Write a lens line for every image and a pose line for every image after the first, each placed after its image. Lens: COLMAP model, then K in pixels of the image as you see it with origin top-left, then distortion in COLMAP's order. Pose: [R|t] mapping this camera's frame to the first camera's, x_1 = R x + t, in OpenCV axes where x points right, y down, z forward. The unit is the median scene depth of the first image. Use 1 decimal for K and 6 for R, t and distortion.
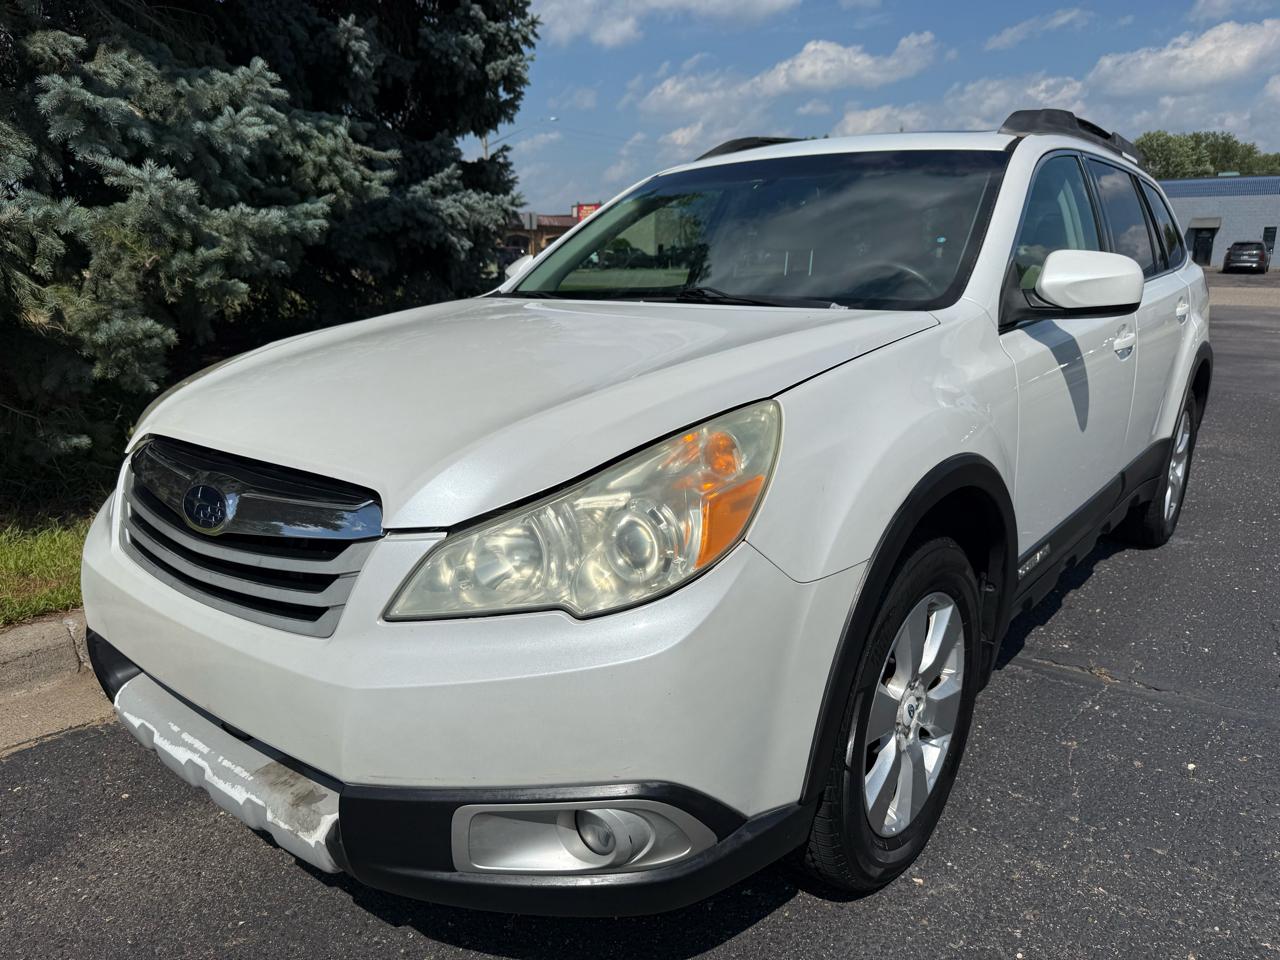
lens RADIAL K [[918.7, 0, 678.1], [0, 918.7, 480.2], [0, 0, 1]] dist [0.019239, -0.027147]
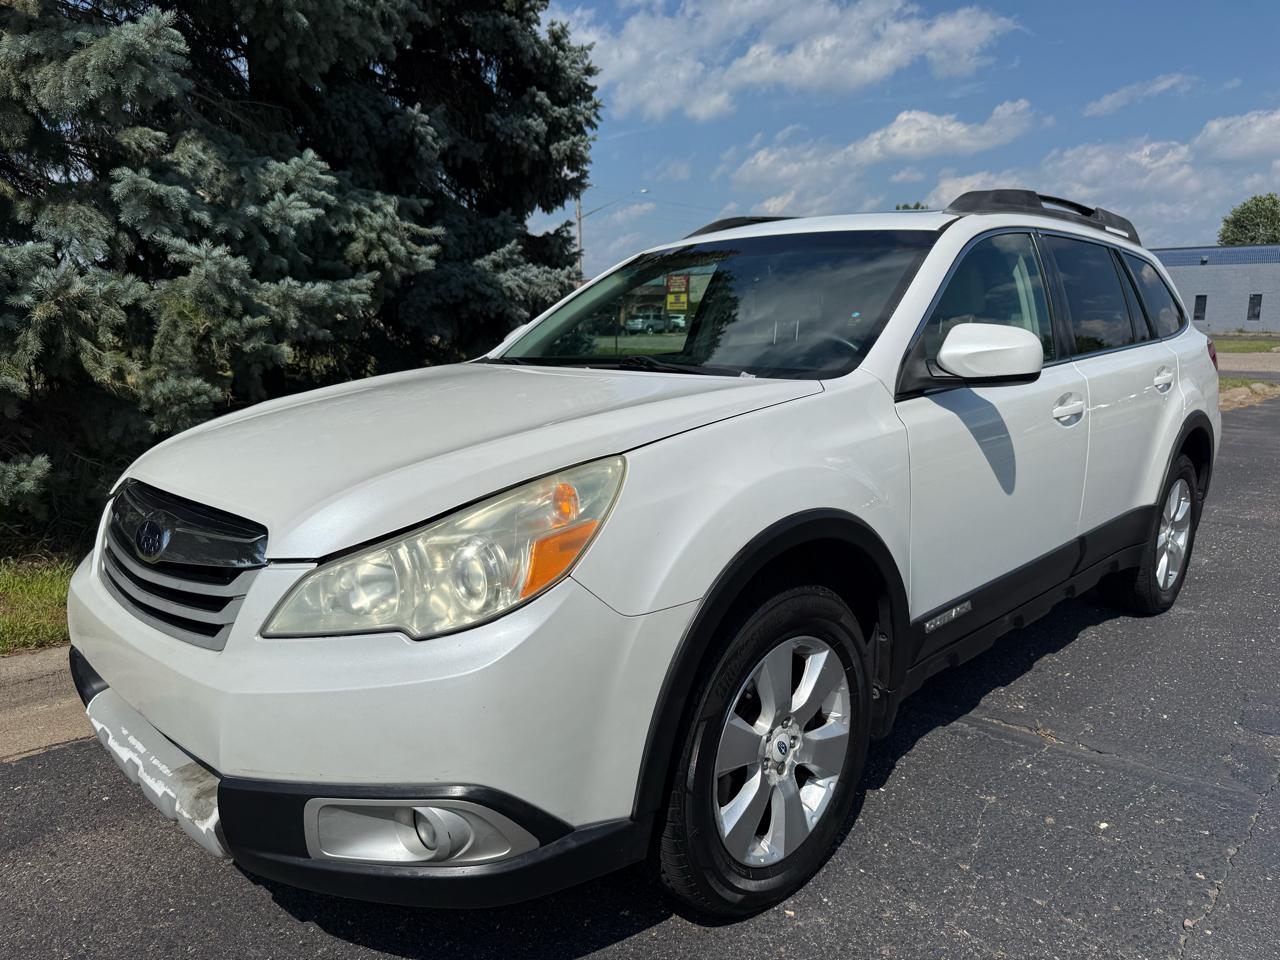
lens RADIAL K [[918.7, 0, 678.1], [0, 918.7, 480.2], [0, 0, 1]] dist [0.019239, -0.027147]
pose [[0.995642, 0.018606, -0.091382, 0.107247], [-0.024709, 0.997506, -0.066120, 0.006131], [0.089924, 0.068090, 0.993618, -0.046593]]
